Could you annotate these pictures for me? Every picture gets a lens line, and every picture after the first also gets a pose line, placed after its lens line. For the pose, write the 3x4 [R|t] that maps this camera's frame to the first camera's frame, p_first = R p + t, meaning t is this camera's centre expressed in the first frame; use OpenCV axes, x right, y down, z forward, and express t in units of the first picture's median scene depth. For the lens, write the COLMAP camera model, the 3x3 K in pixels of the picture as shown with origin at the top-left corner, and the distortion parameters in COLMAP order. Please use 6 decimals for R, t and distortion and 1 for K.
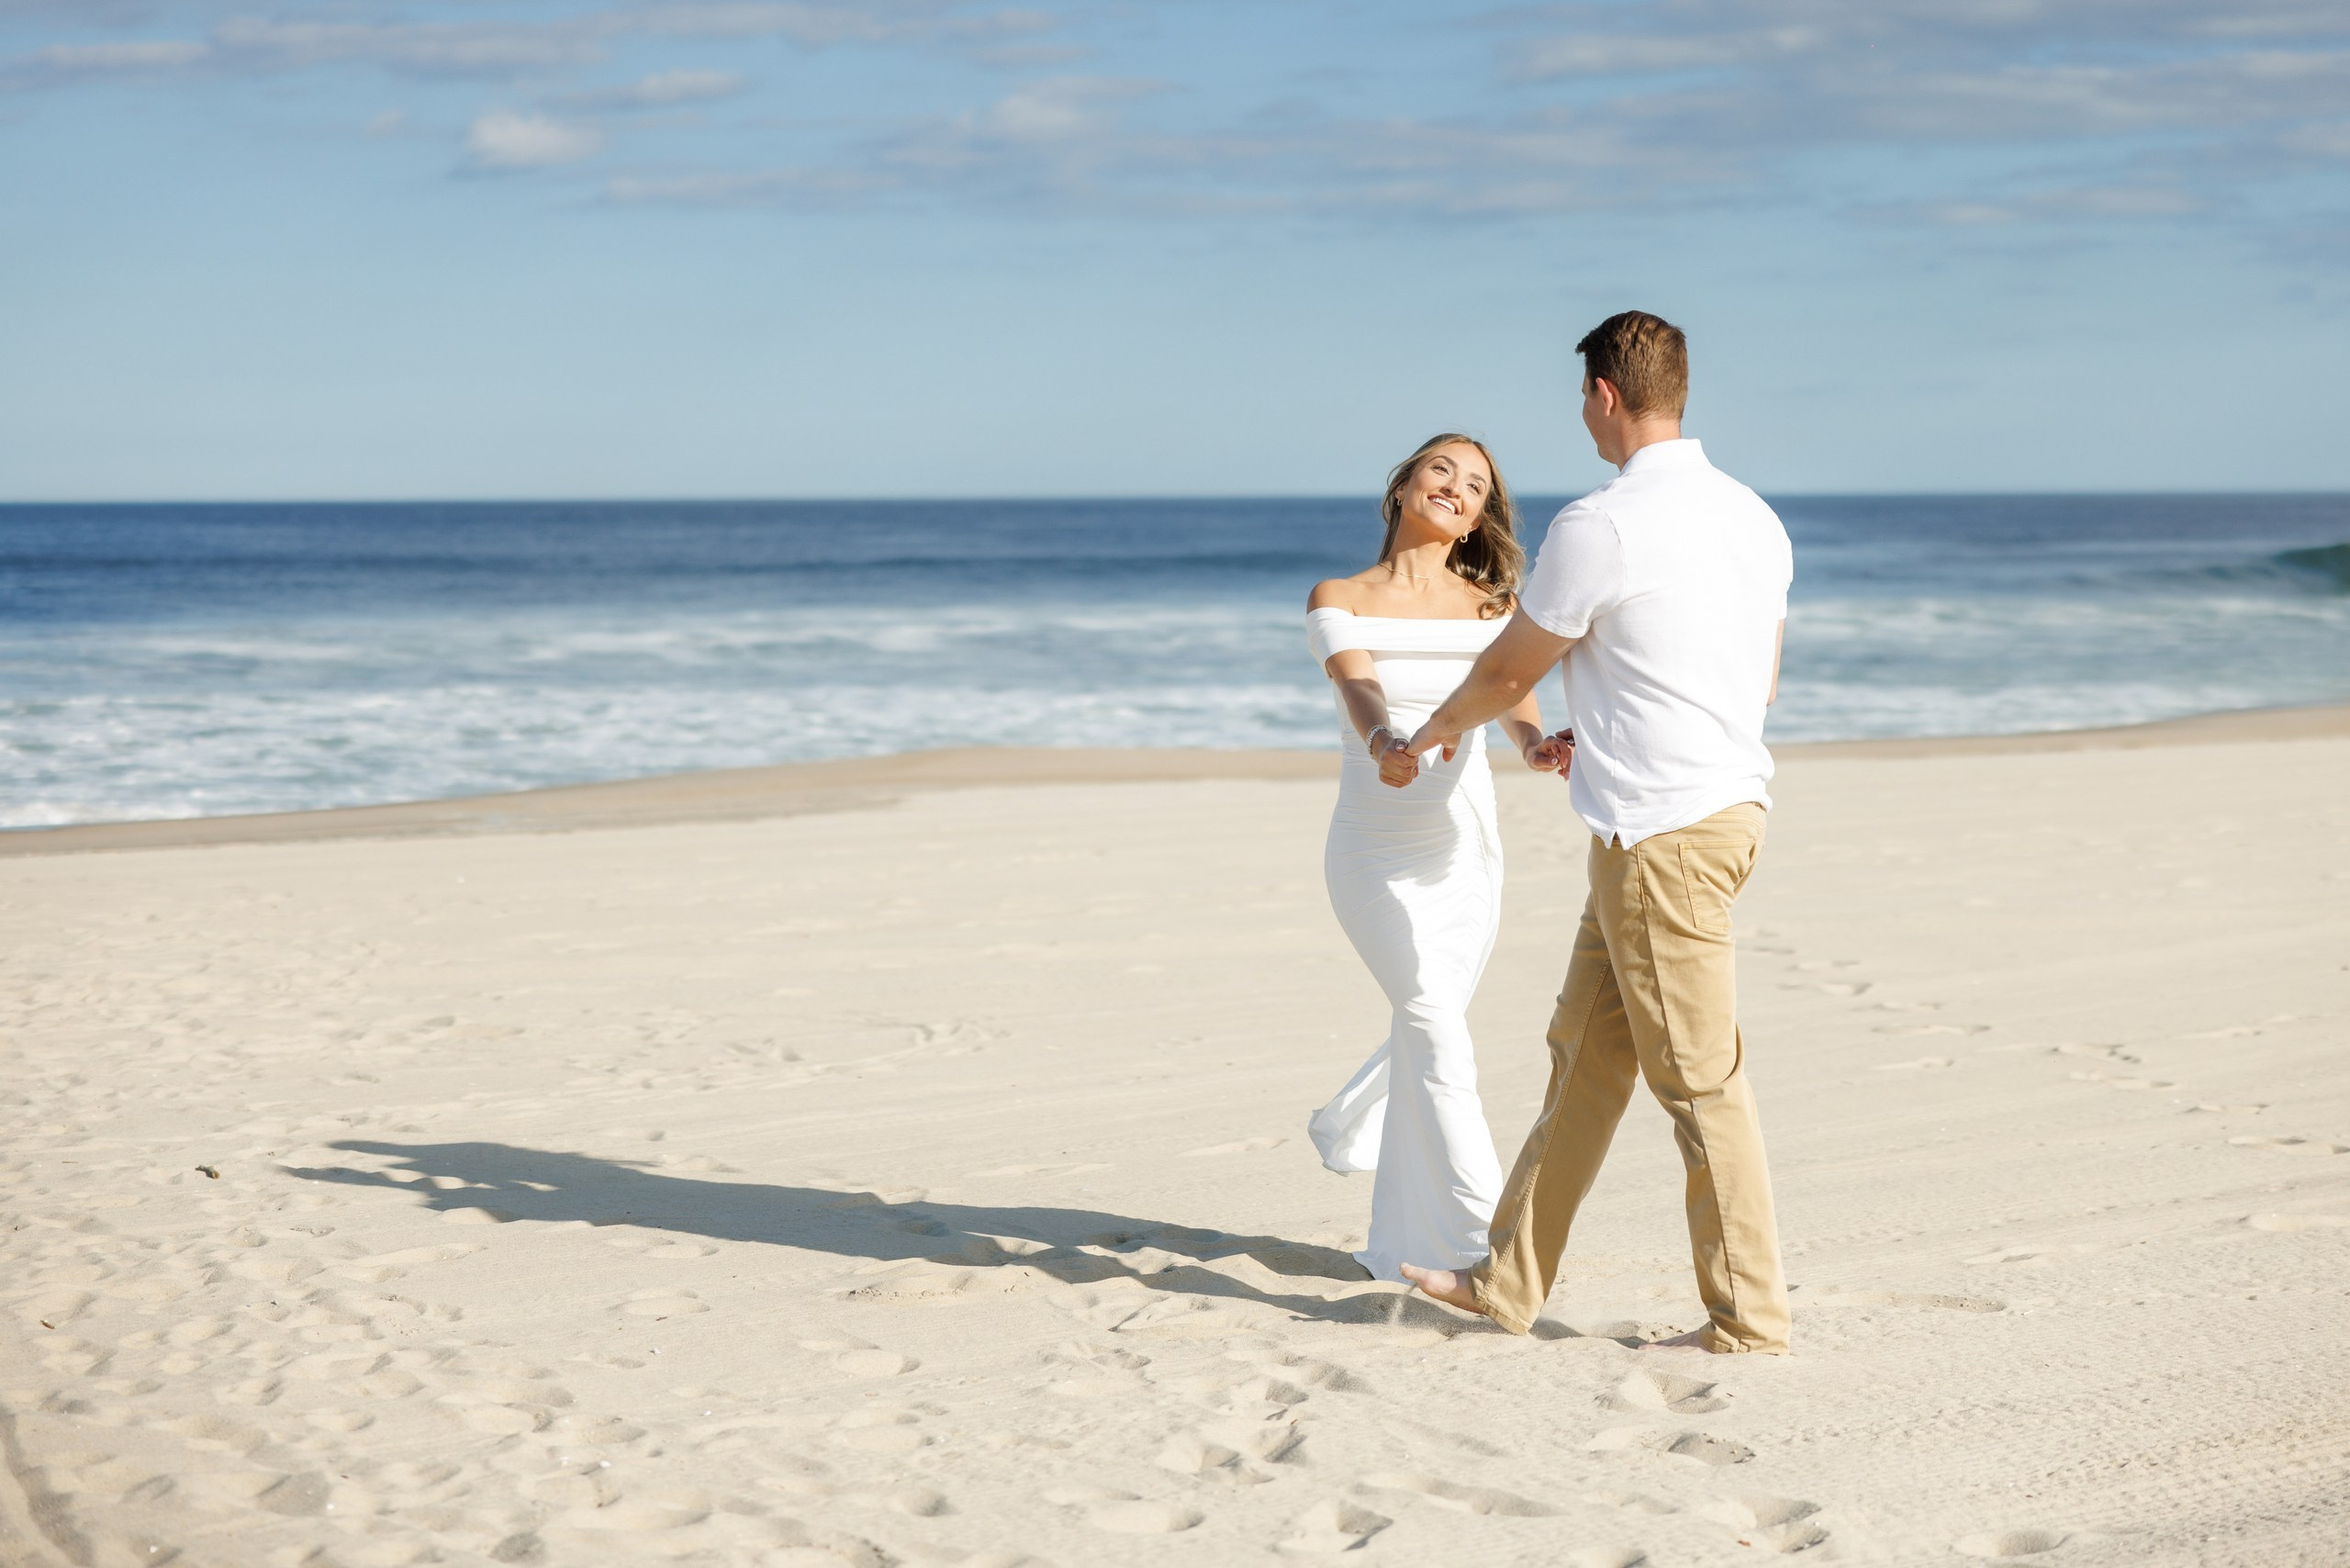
lens RADIAL K [[5342.9, 0, 1175.0], [0, 5342.9, 784.0], [0, 0, 1]] dist [0.035127, 0.119303]
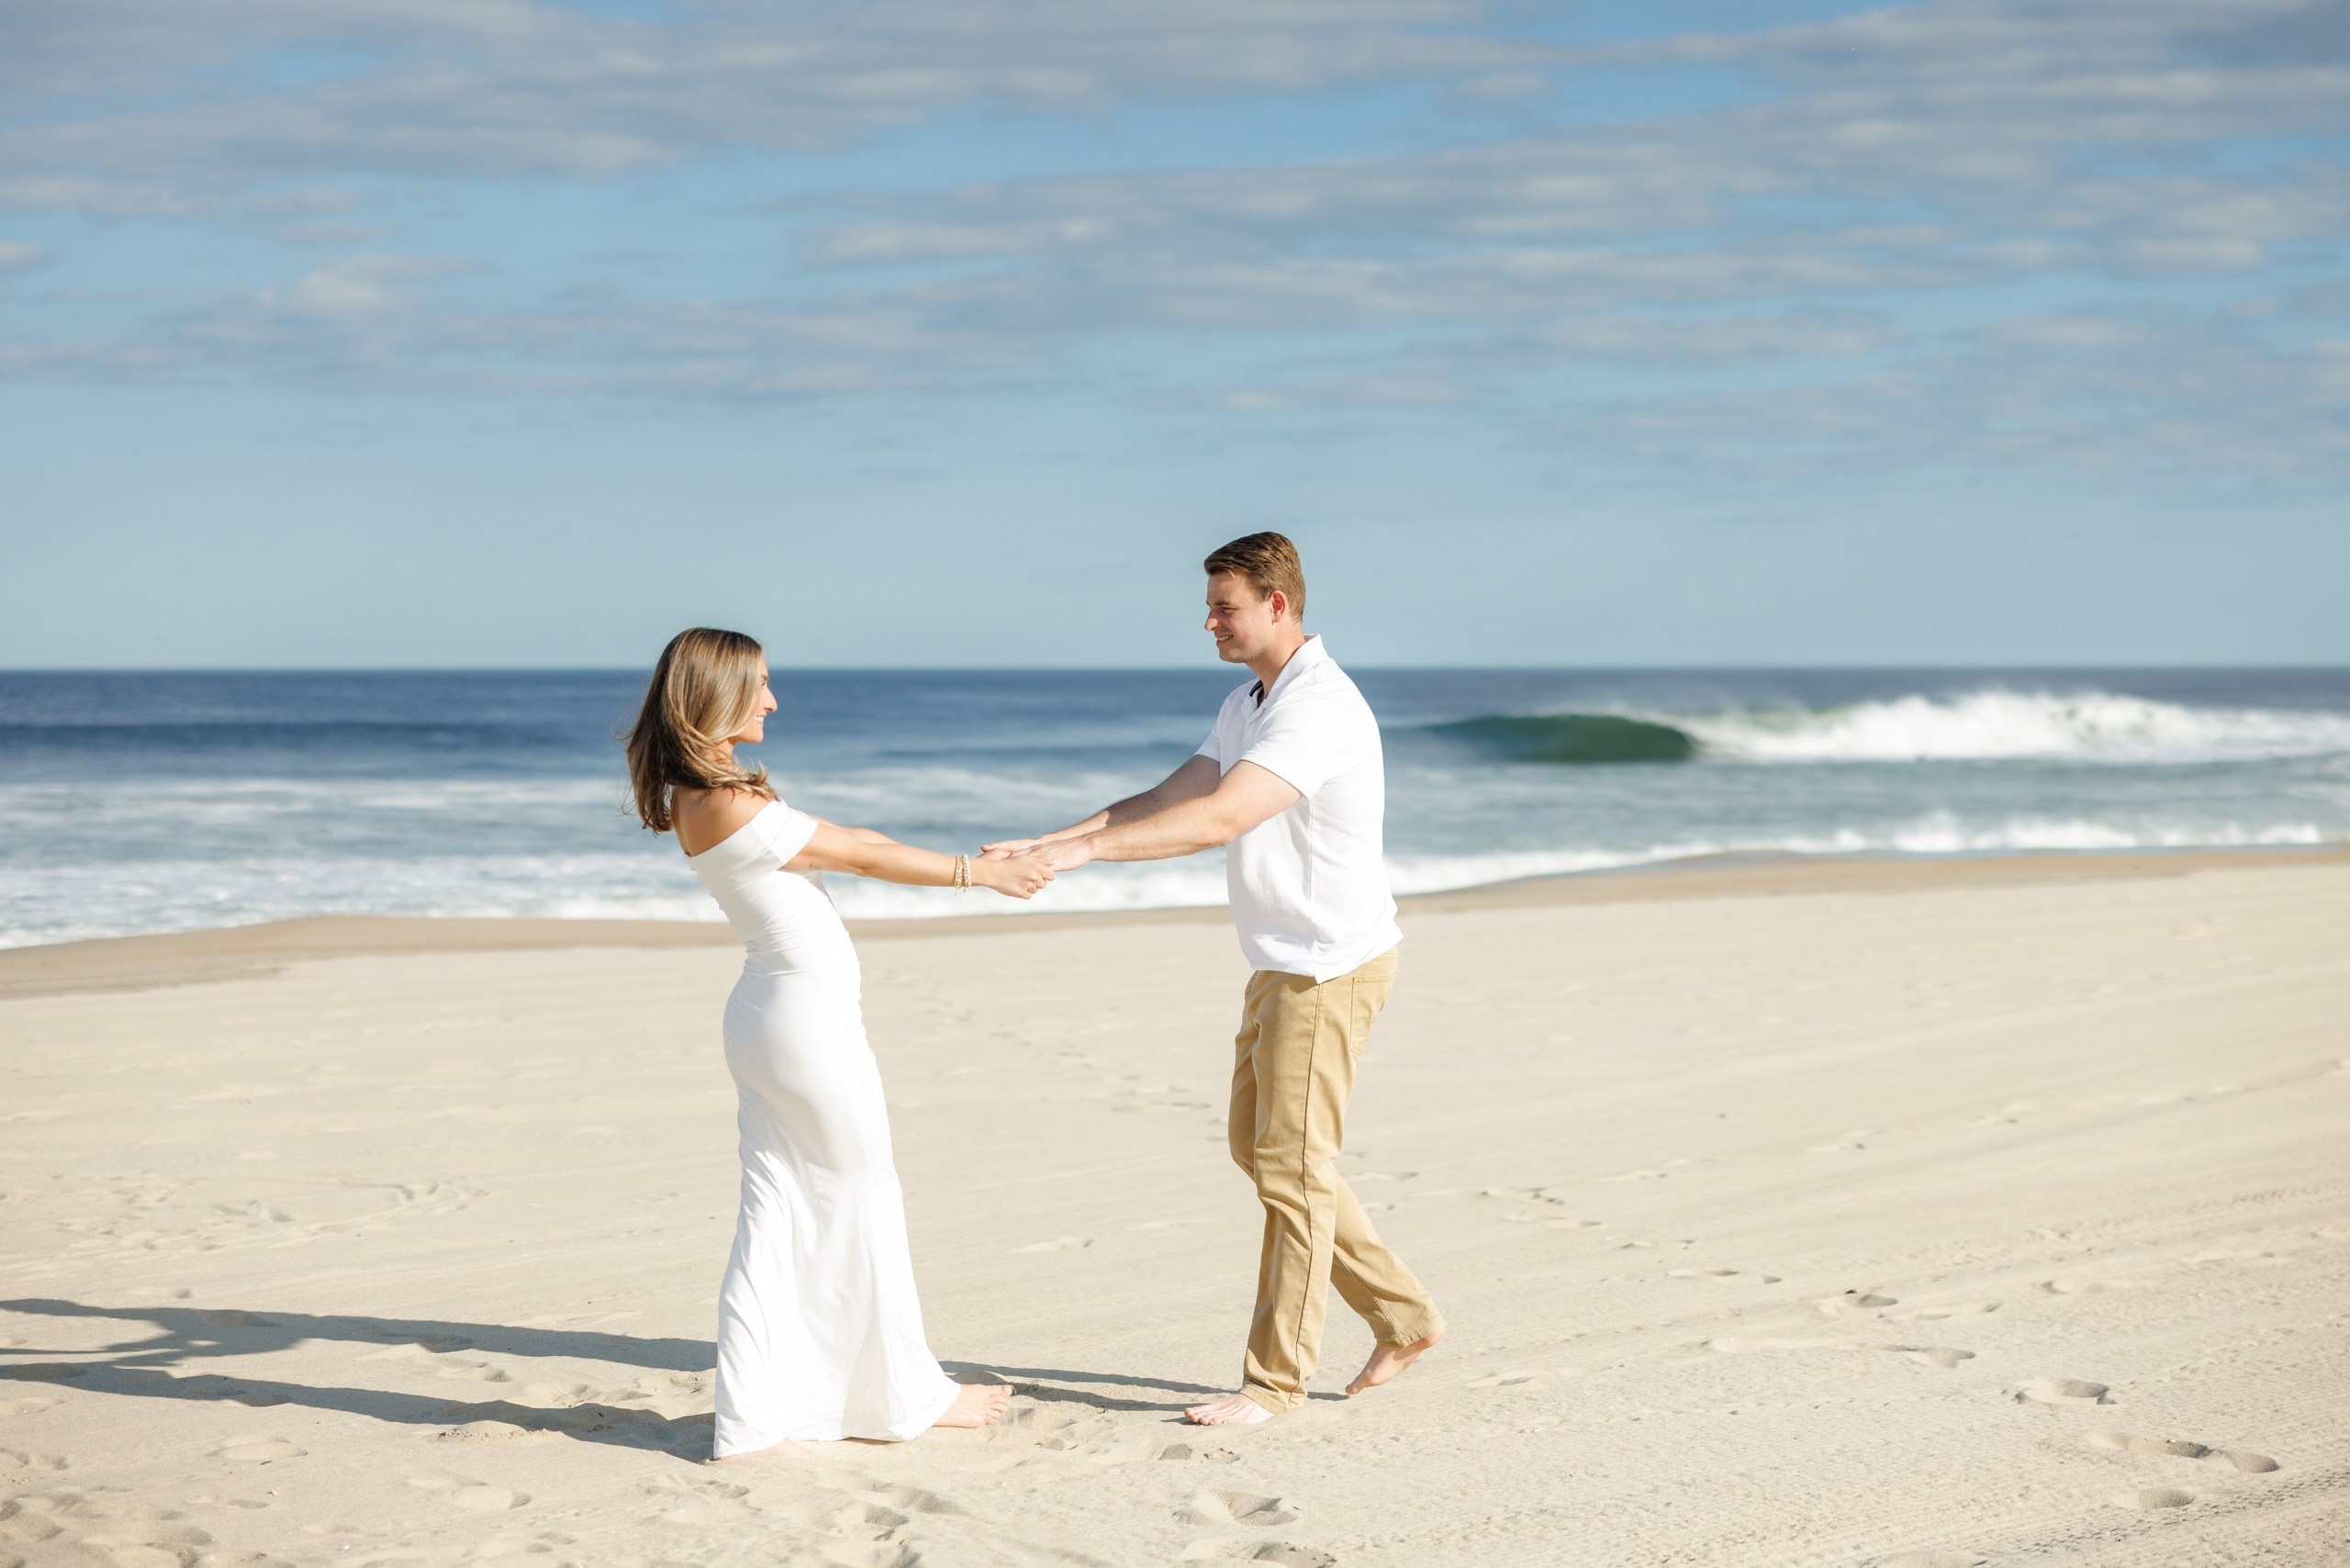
lens RADIAL K [[5342.9, 0, 1175.0], [0, 5342.9, 784.0], [0, 0, 1]] dist [0.035127, 0.119303]
pose [[0.988086, -0.001045, 0.153901, -0.079294], [0.005817, 0.999516, -0.030562, -0.000263], [-0.153794, 0.031093, 0.987614, -0.070630]]
